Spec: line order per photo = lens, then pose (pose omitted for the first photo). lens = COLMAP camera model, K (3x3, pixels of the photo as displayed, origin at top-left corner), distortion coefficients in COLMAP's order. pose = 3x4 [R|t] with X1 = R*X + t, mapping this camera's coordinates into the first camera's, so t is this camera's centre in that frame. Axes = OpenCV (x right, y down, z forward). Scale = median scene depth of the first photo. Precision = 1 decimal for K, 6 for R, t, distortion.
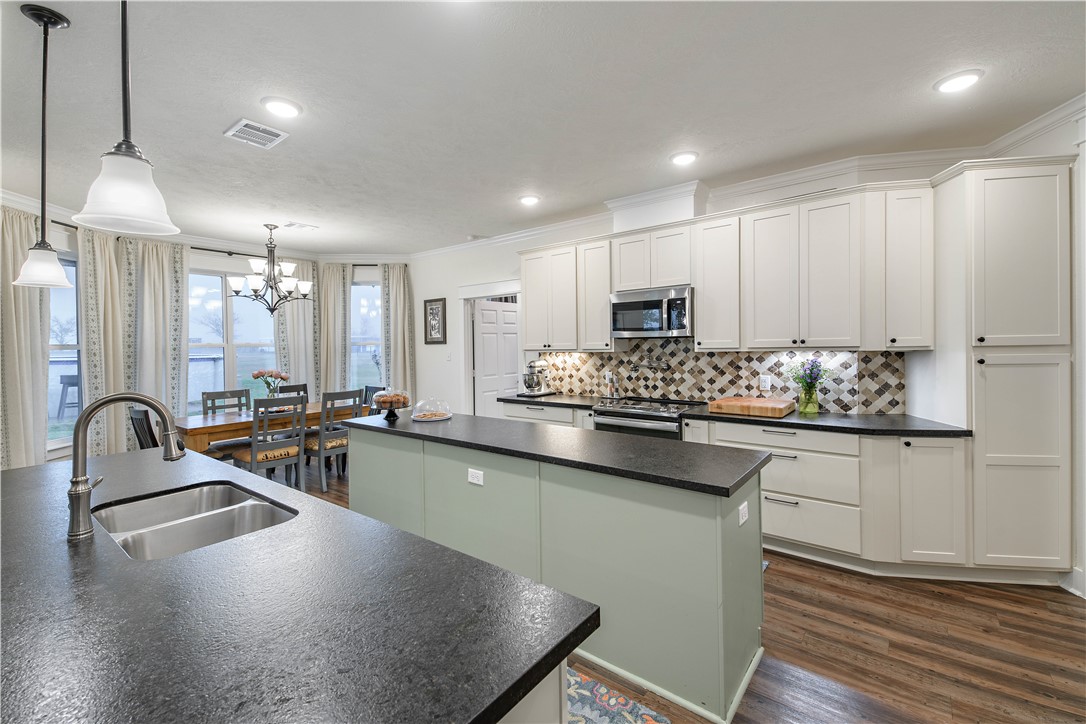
lens RADIAL K [[464.5, 0, 544.9], [0, 464.5, 356.4], [0, 0, 1]] dist [0.015666, -0.000039]
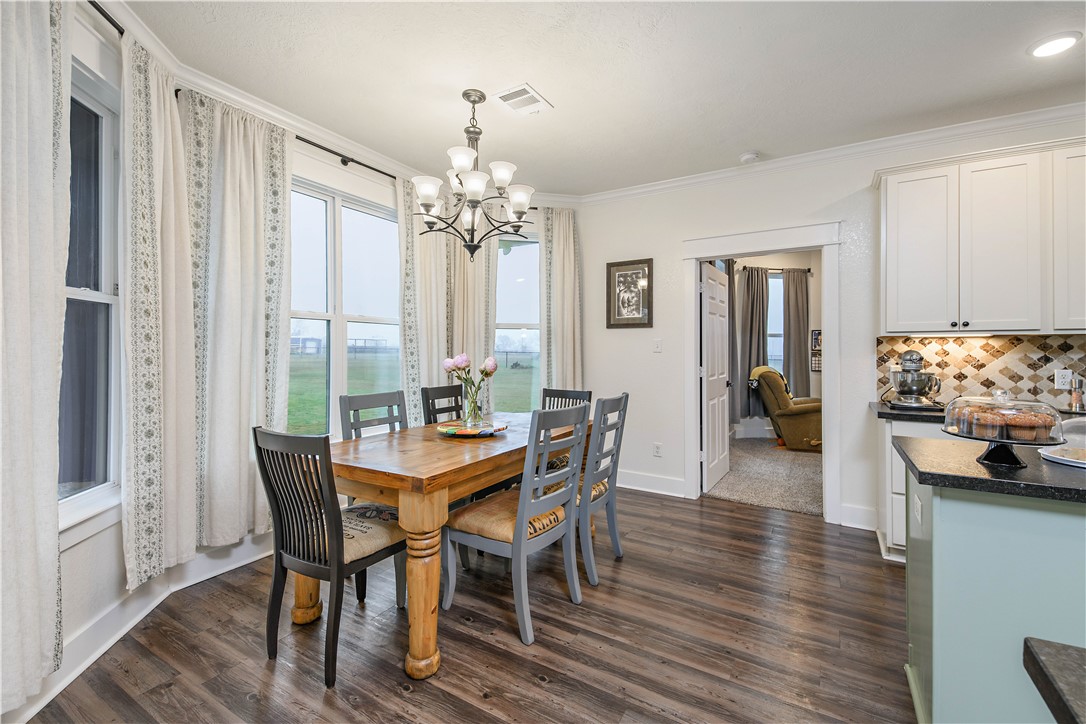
lens RADIAL K [[464.5, 0, 541.6], [0, 464.5, 357.2], [0, 0, 1]] dist [0.015666, -0.000039]
pose [[0.991118, 0.020109, 0.131456, -0.577287], [-0.018770, 0.999759, -0.011418, 0.034415], [-0.131654, 0.008849, 0.991256, 0.446657]]
